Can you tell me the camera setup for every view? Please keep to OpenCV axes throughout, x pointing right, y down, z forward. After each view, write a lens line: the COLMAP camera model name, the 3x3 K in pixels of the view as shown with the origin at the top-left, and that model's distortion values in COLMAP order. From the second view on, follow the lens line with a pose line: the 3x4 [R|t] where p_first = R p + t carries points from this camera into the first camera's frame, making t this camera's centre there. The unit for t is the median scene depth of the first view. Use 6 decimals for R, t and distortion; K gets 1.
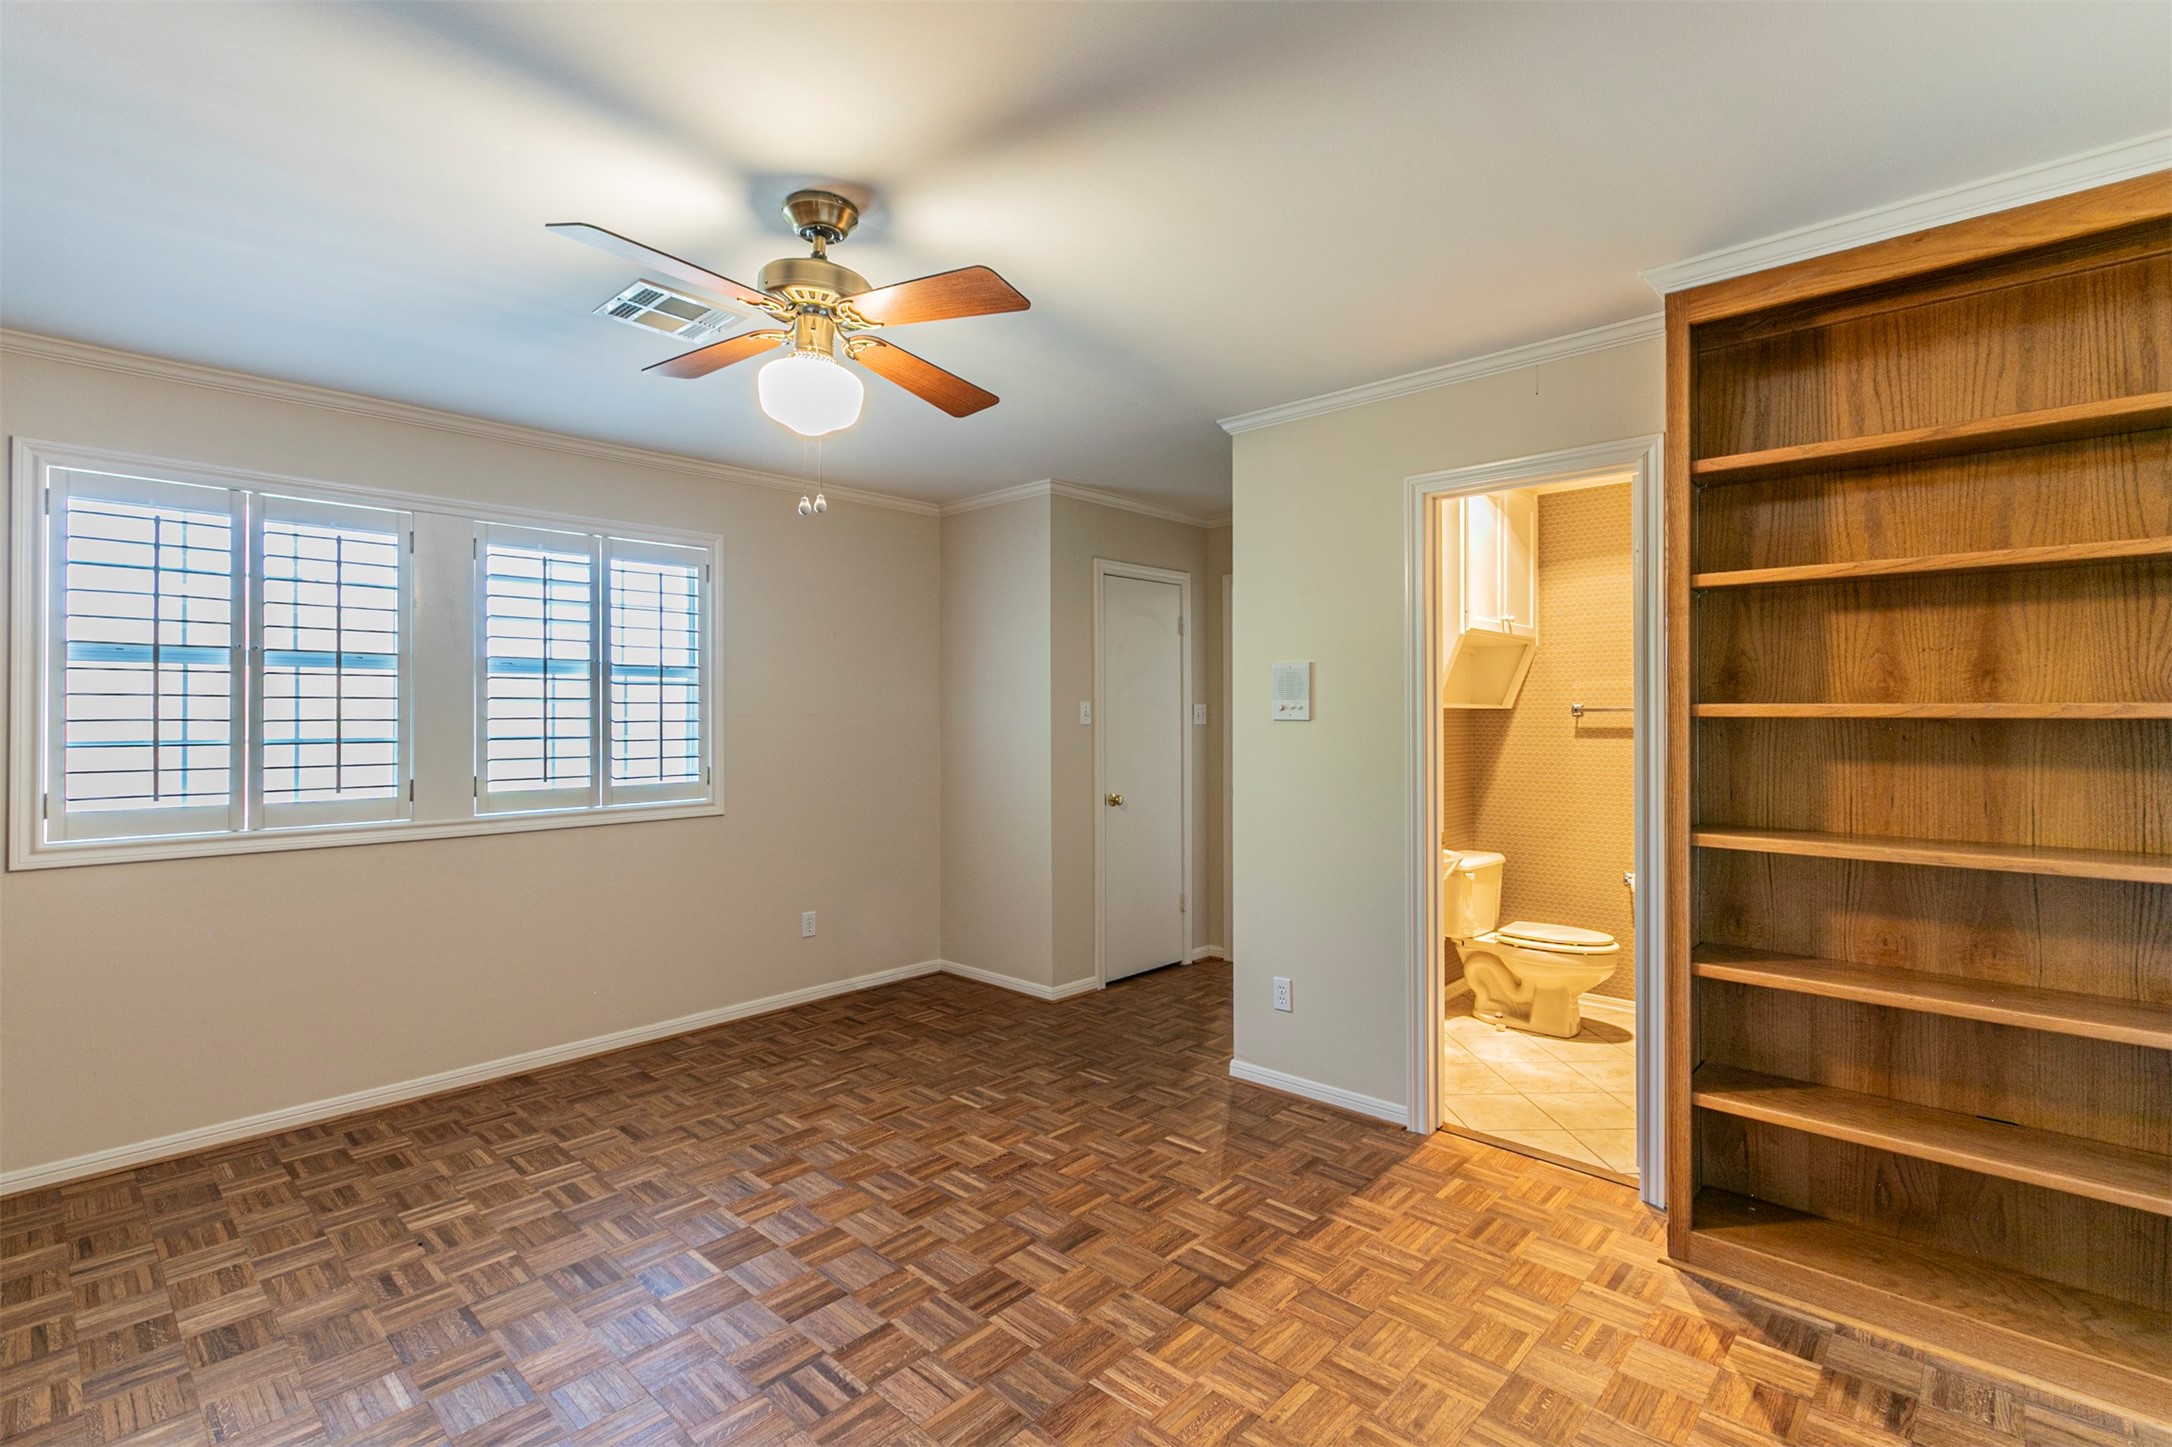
lens RADIAL K [[994.7, 0, 1079.2], [0, 994.7, 716.8], [0, 0, 1]] dist [0.004837, -0.003517]
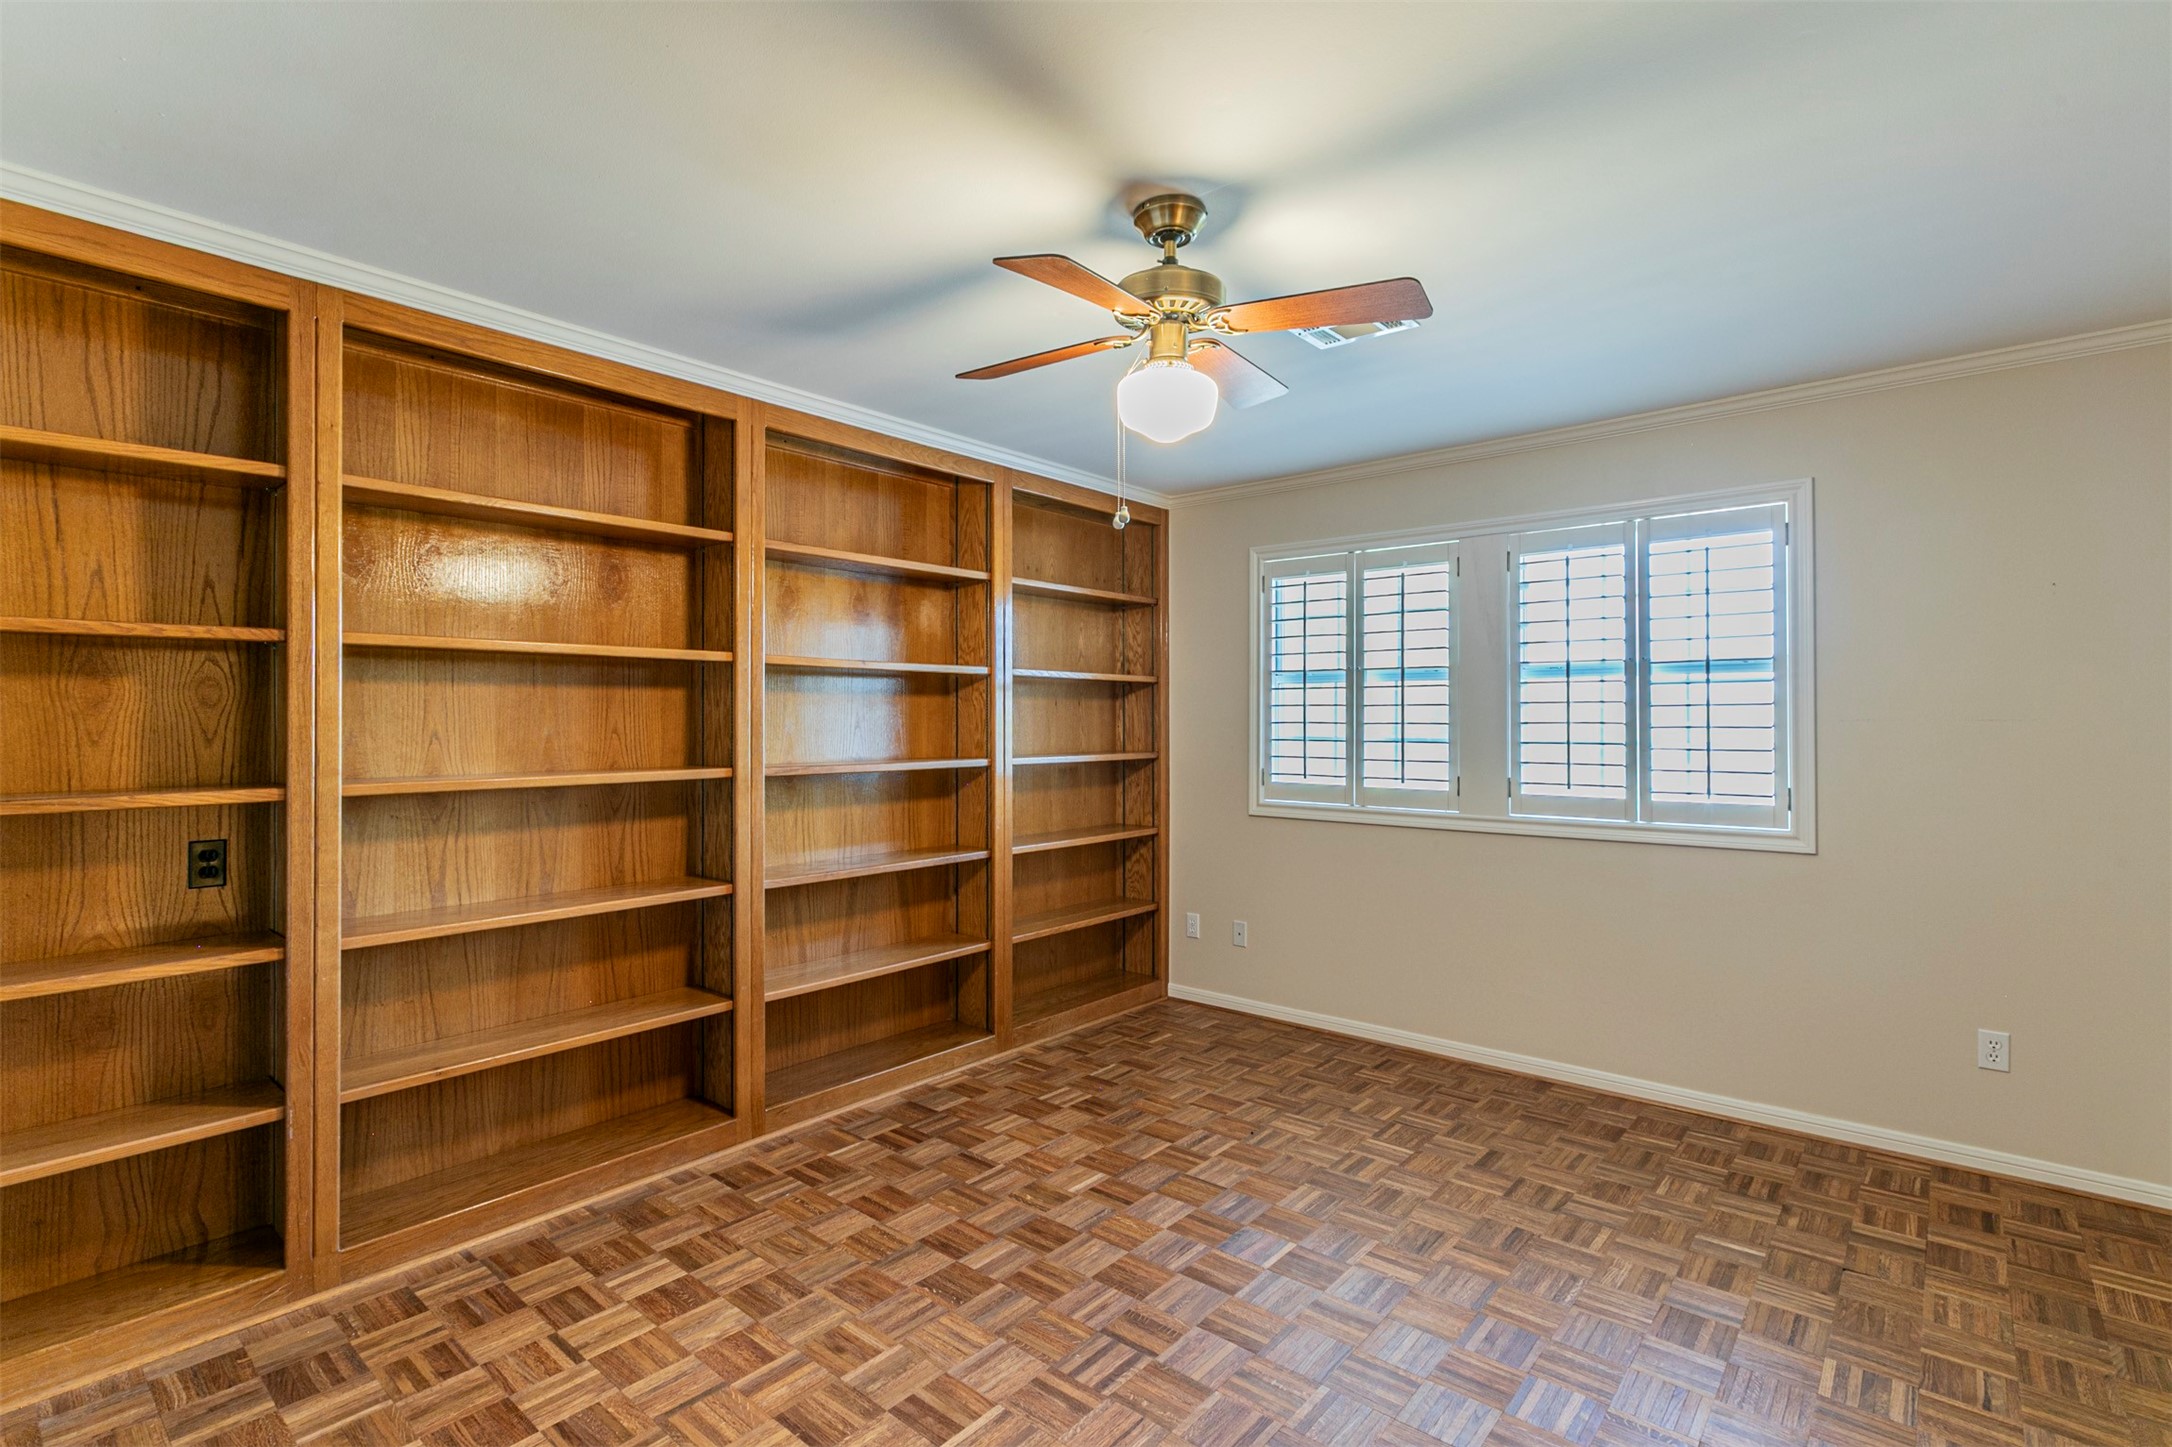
lens RADIAL K [[994.7, 0, 1080.3], [0, 994.7, 716.7], [0, 0, 1]] dist [0.004837, -0.003517]
pose [[0.057233, -0.002101, -0.998359, 0.418013], [-0.003093, 0.999993, -0.002282, -0.000853], [0.998356, 0.003219, 0.057226, 0.488333]]
